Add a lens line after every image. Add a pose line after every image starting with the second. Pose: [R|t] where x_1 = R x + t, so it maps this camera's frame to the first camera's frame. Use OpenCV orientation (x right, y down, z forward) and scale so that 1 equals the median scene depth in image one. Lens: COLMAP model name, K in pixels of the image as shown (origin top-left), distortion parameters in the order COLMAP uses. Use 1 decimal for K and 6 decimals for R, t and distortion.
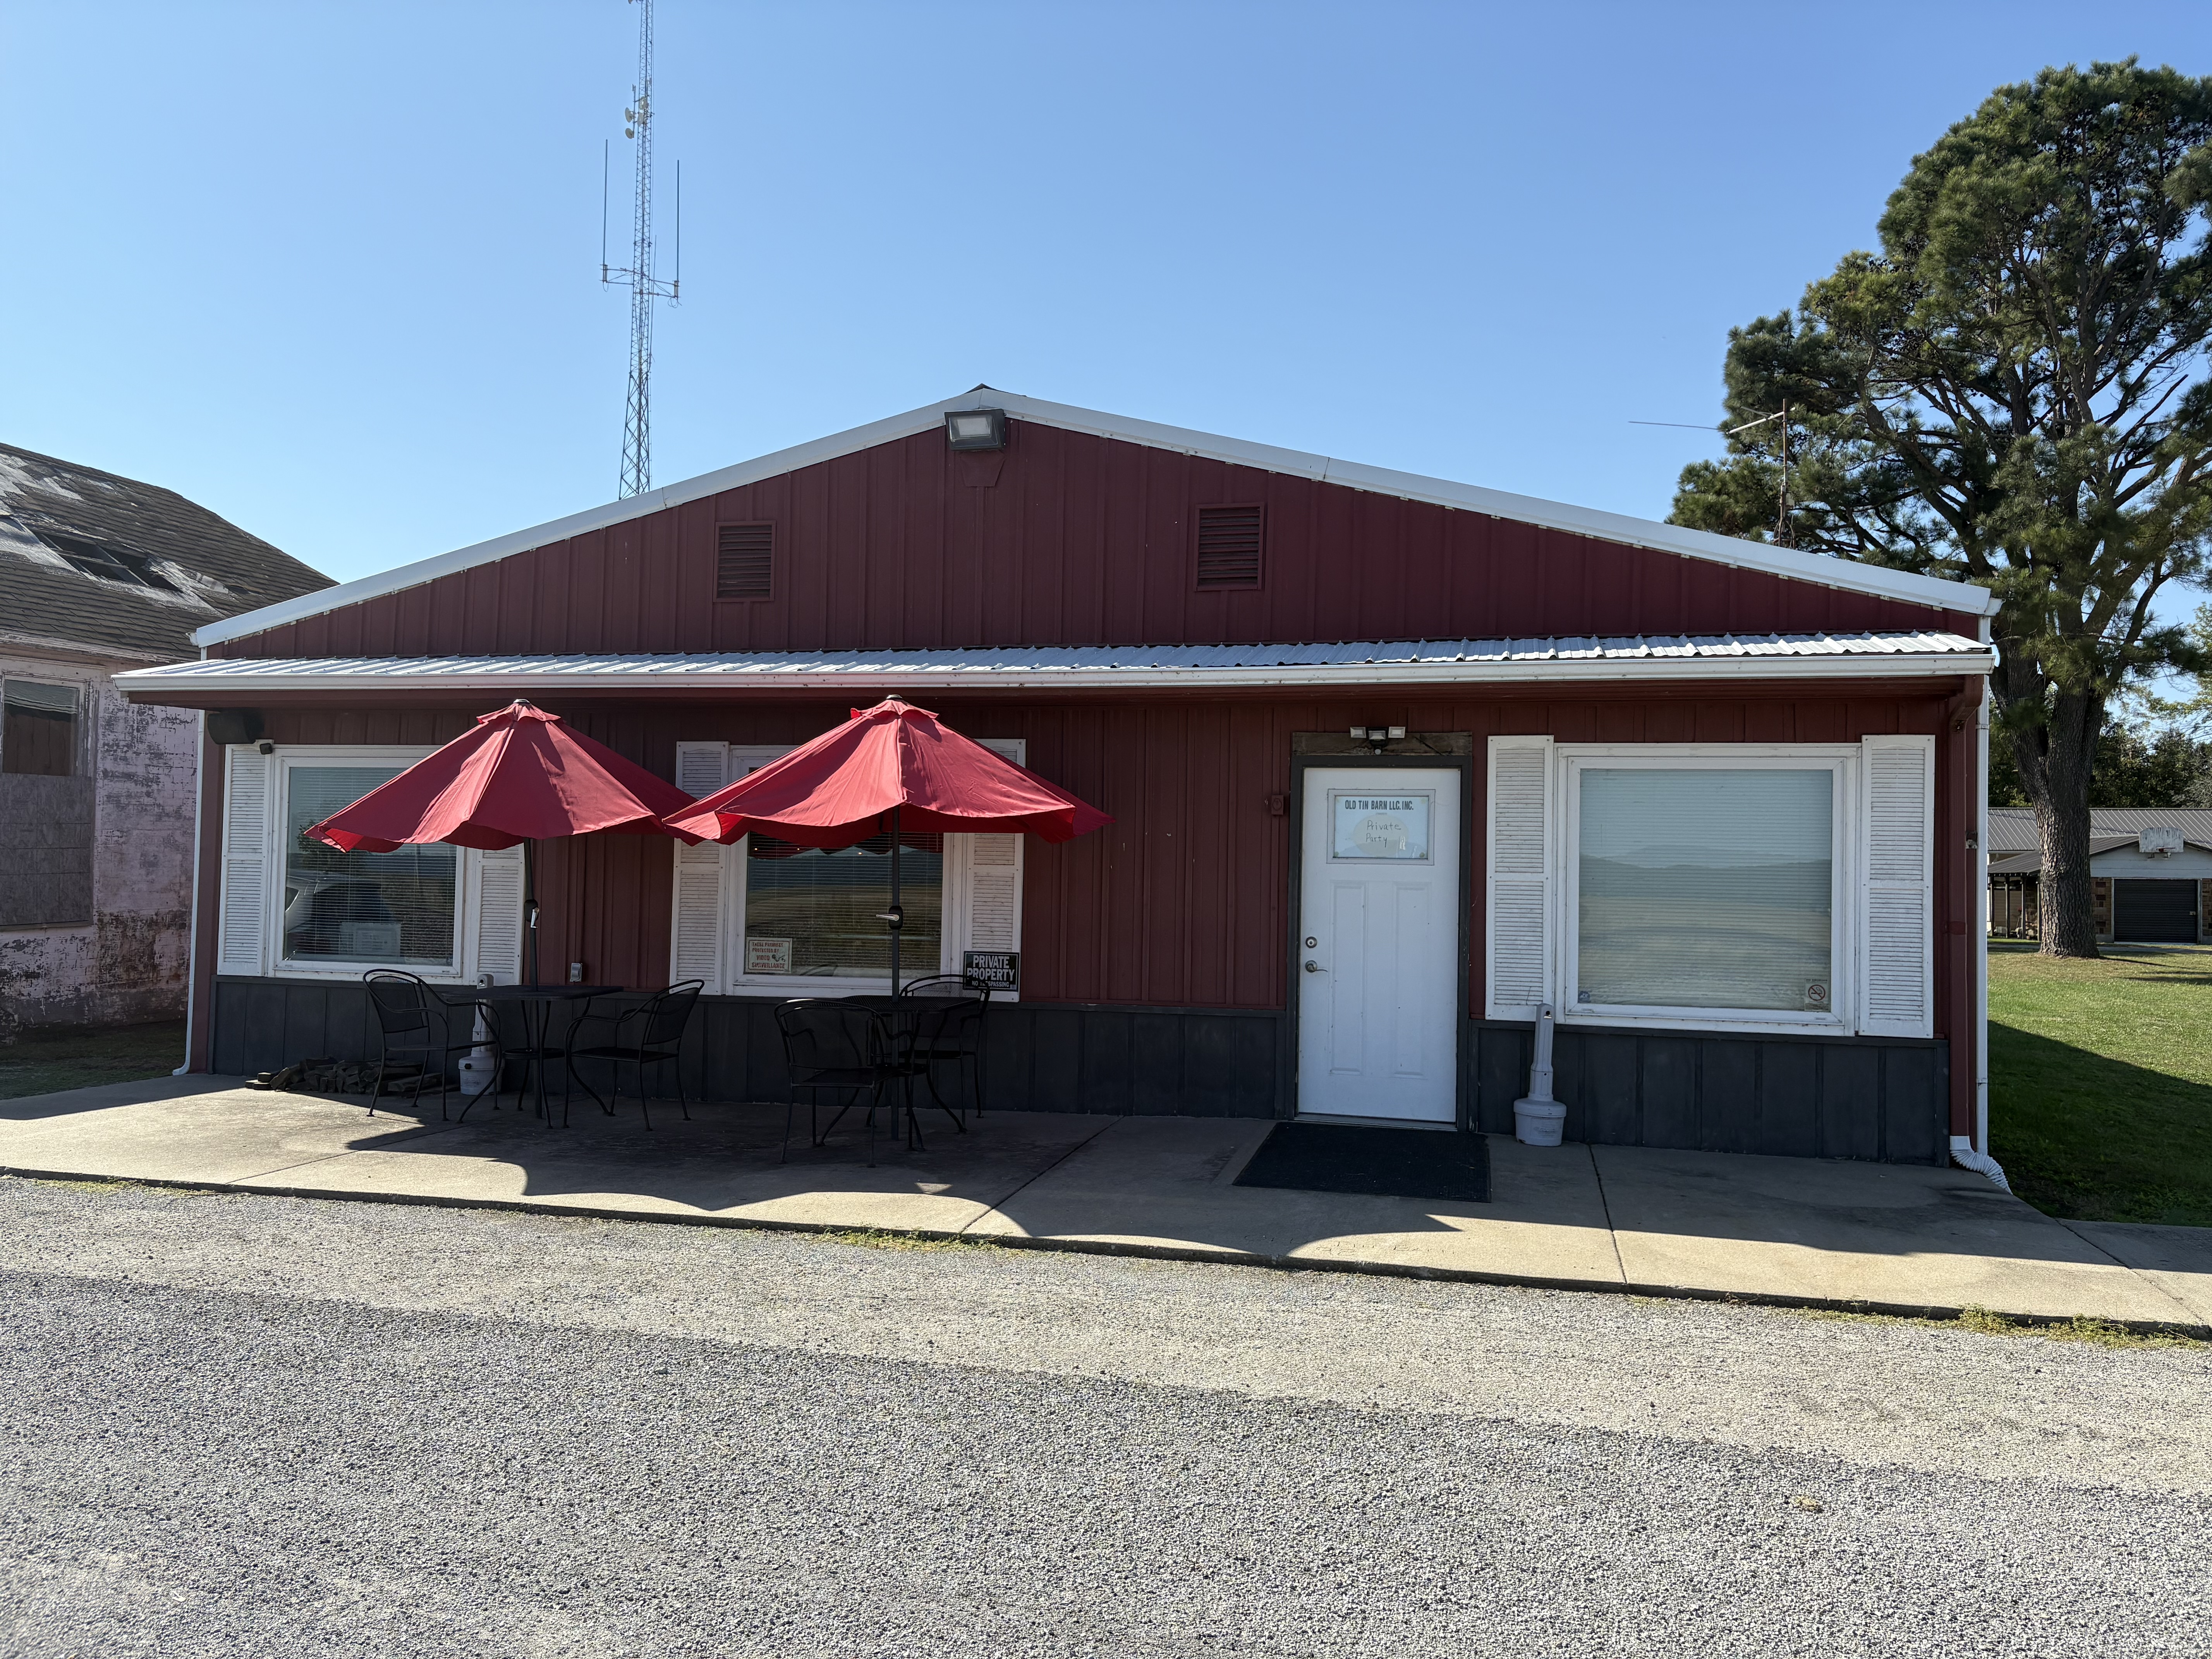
lens RADIAL K [[1655.1, 0, 1100.3], [0, 1655.1, 839.5], [0, 0, 1]] dist [0.110966, -0.105652]
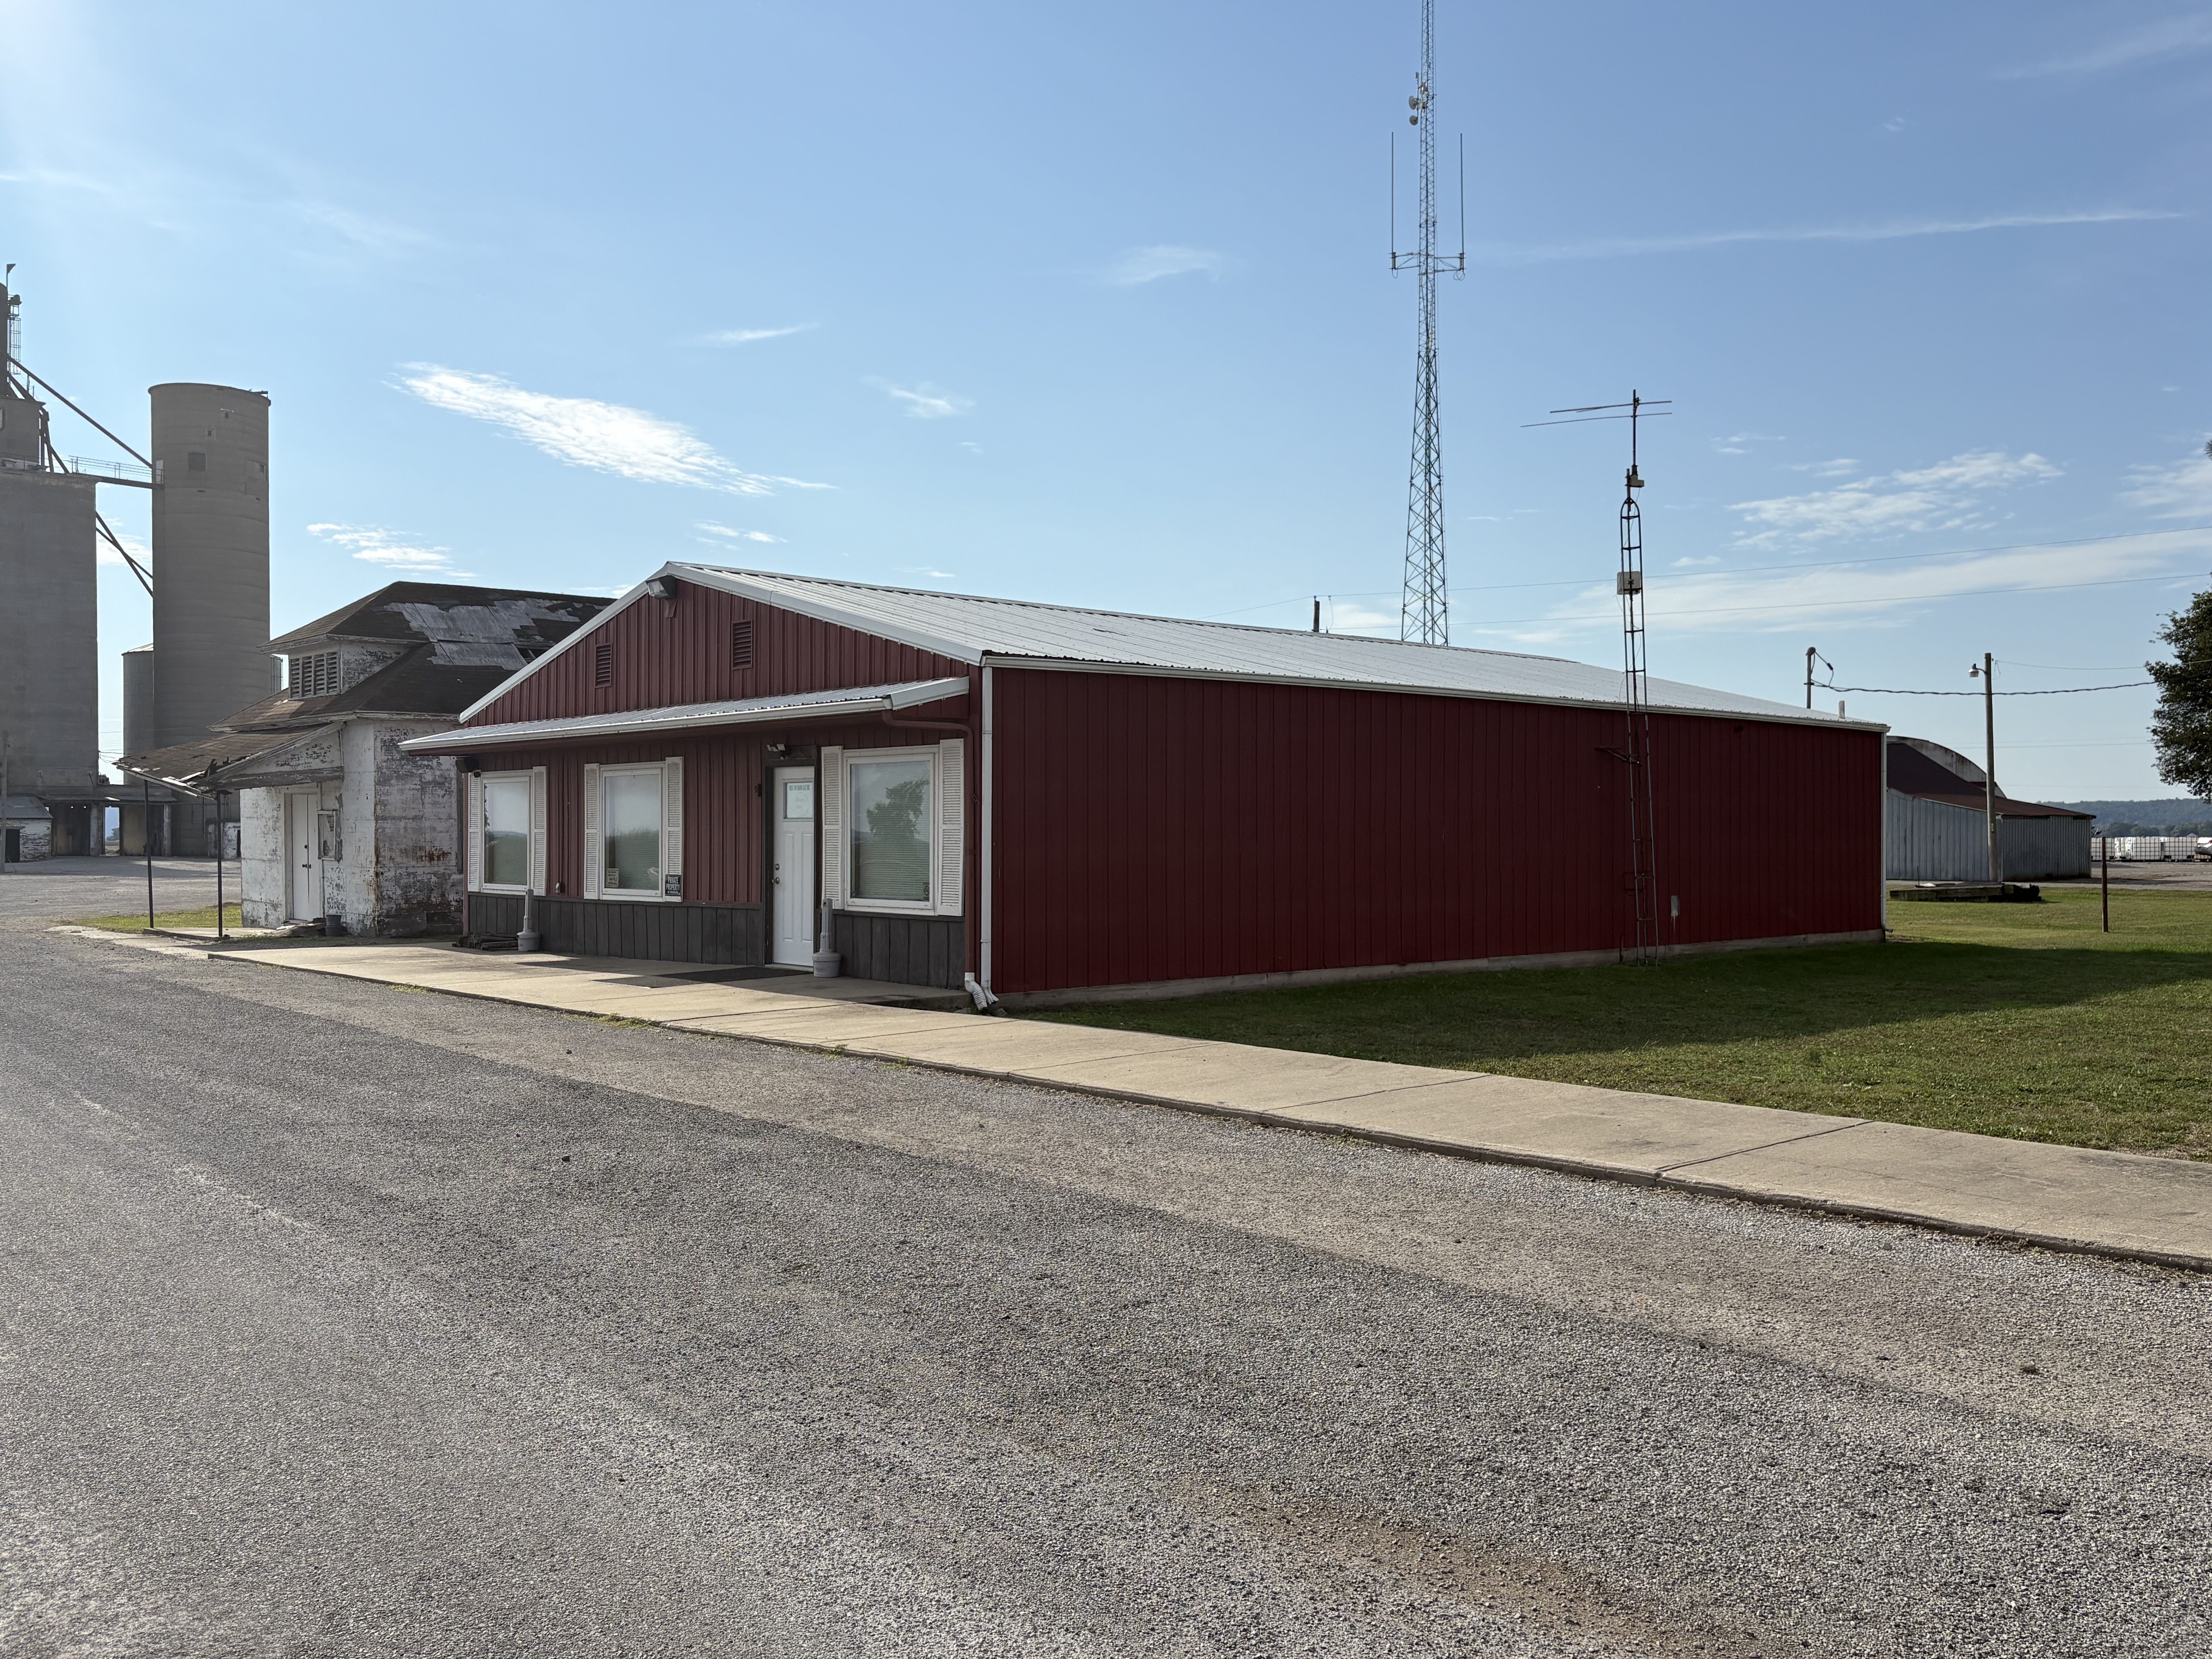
lens RADIAL K [[1923.2, 0, 1106.0], [0, 1923.2, 829.5], [0, 0, 1]] dist [-0.007006, -0.000634]
pose [[0.827820, -0.018930, -0.560674, 1.543421], [0.022612, 0.999744, -0.000370, 0.031381], [0.560537, -0.012372, 0.828037, -0.477975]]
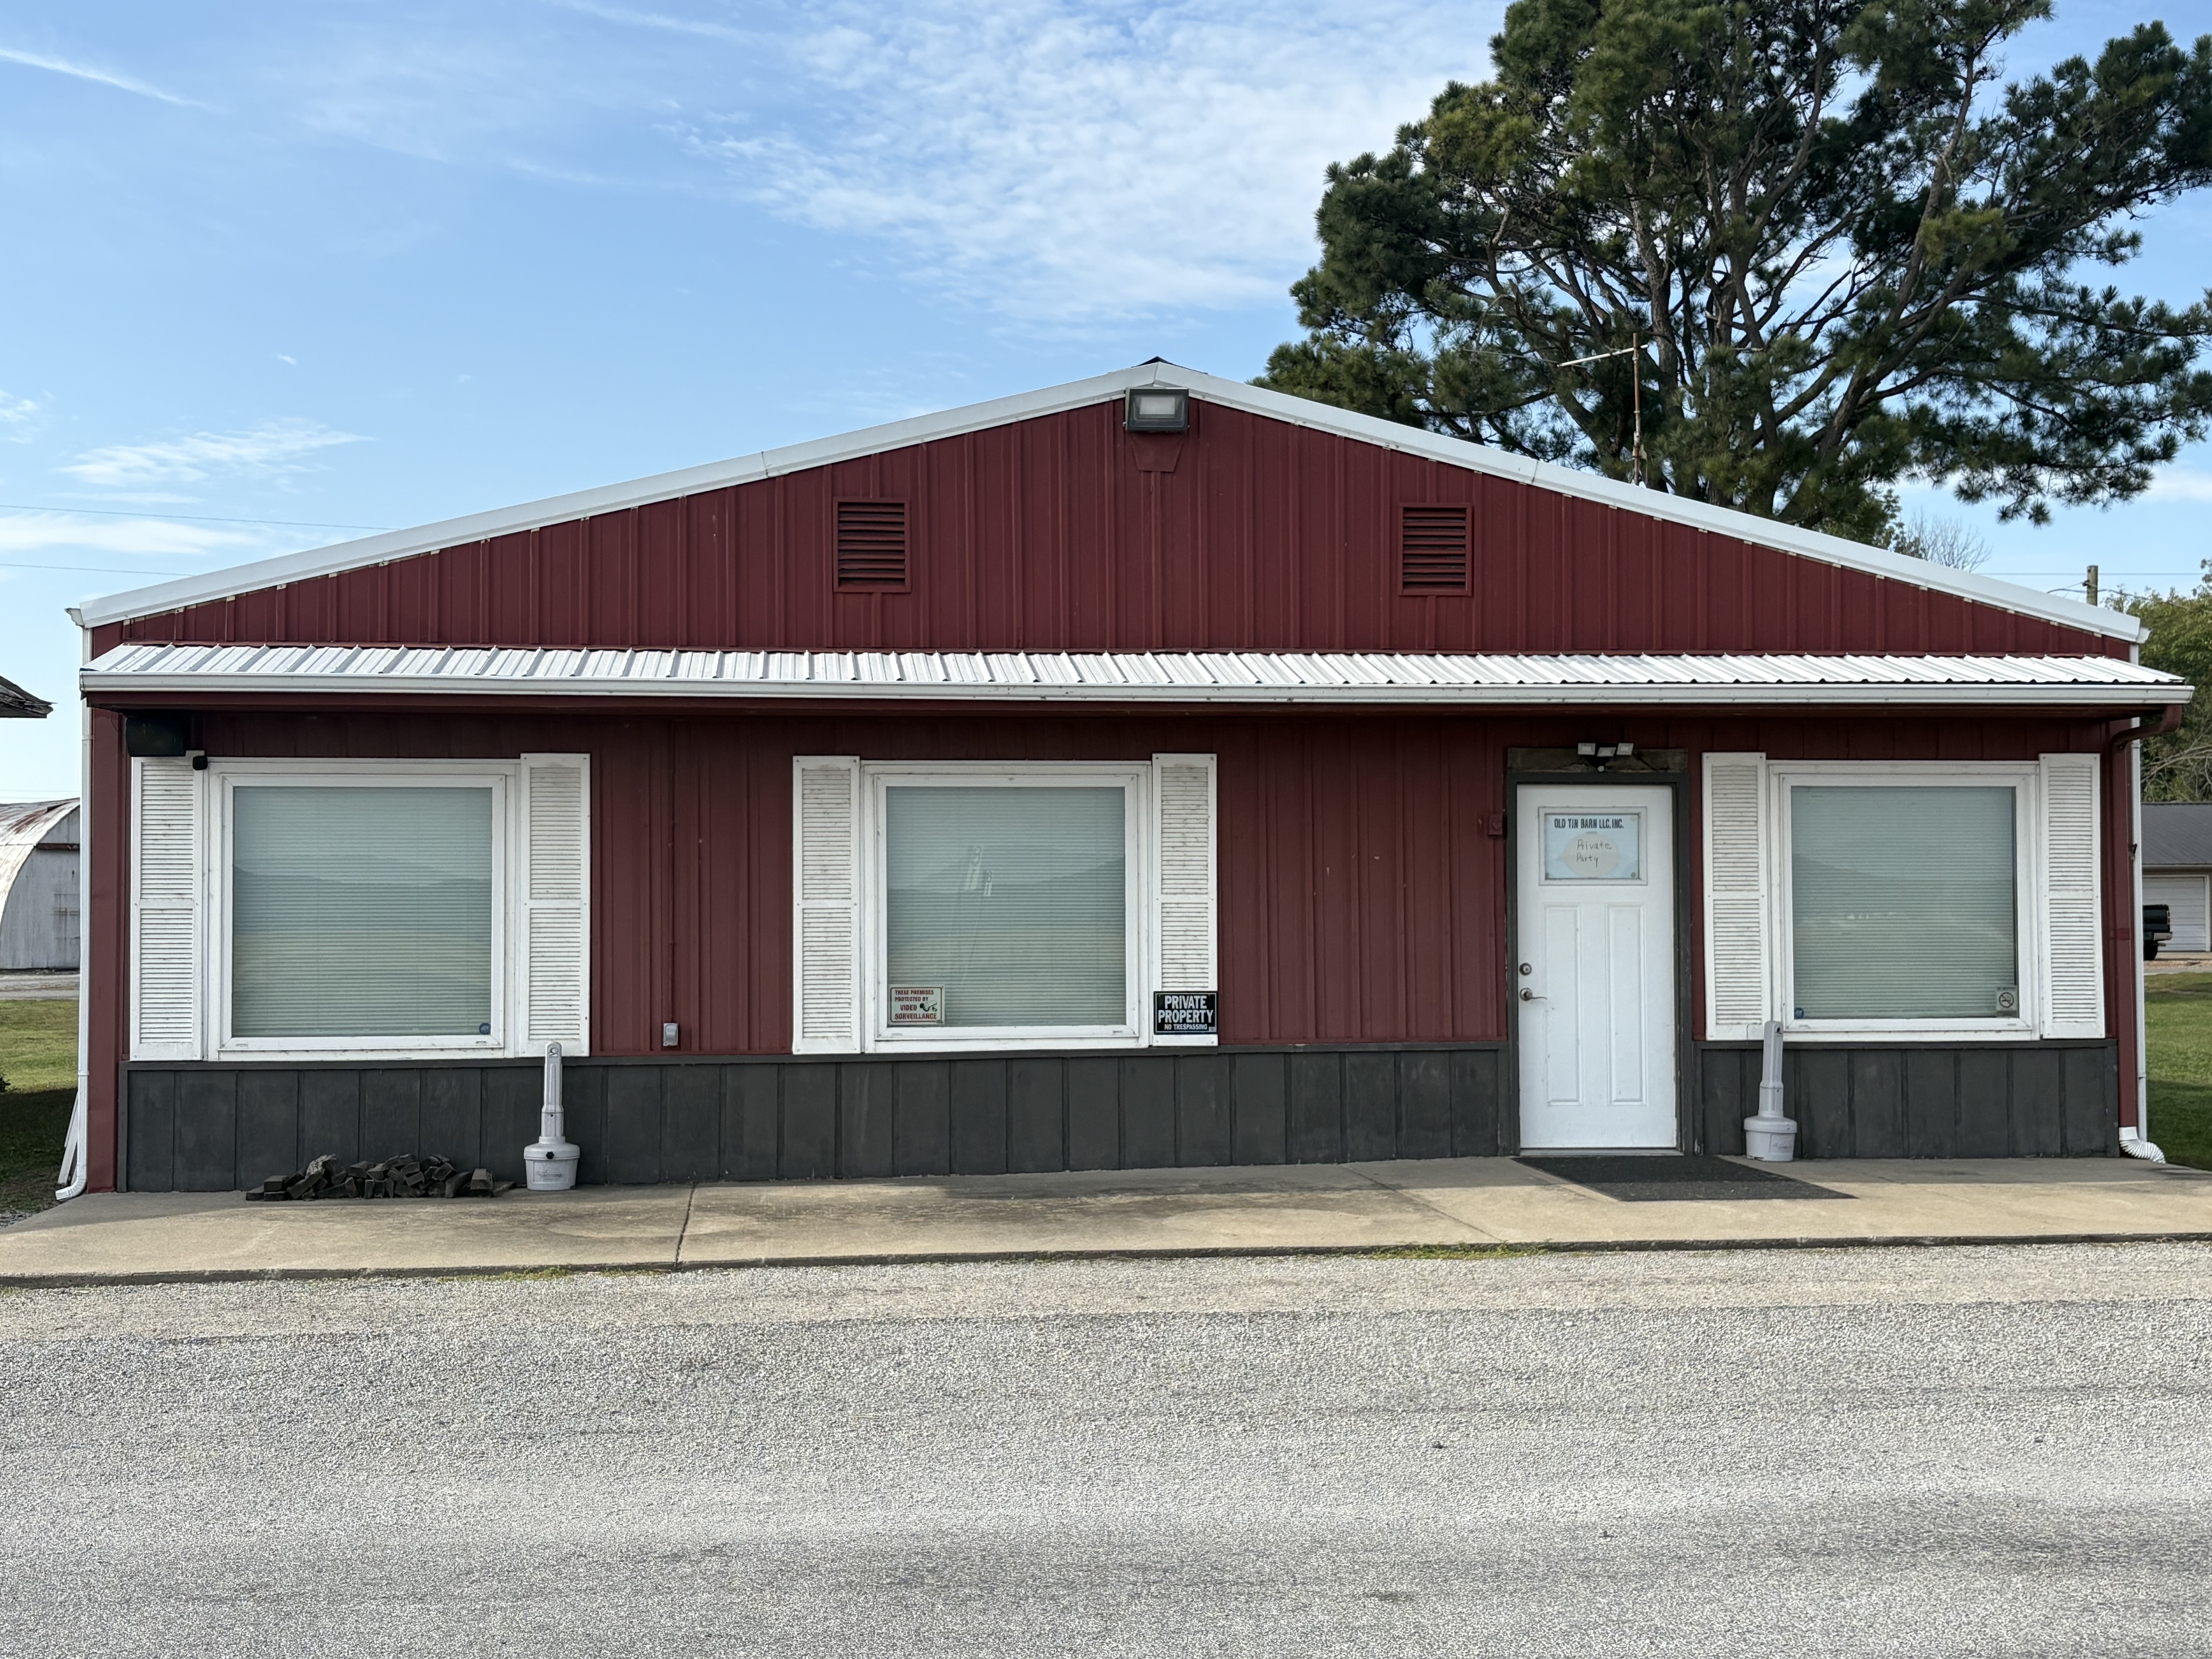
lens RADIAL K [[2626.6, 0, 1106.0], [0, 2626.6, 829.5], [0, 0, 1]] dist [0.138533, -0.003259]
pose [[0.935848, -0.012510, 0.352182, -0.626698], [0.014025, 0.999900, -0.001751, -0.018291], [-0.352125, 0.006579, 0.935930, -0.327973]]
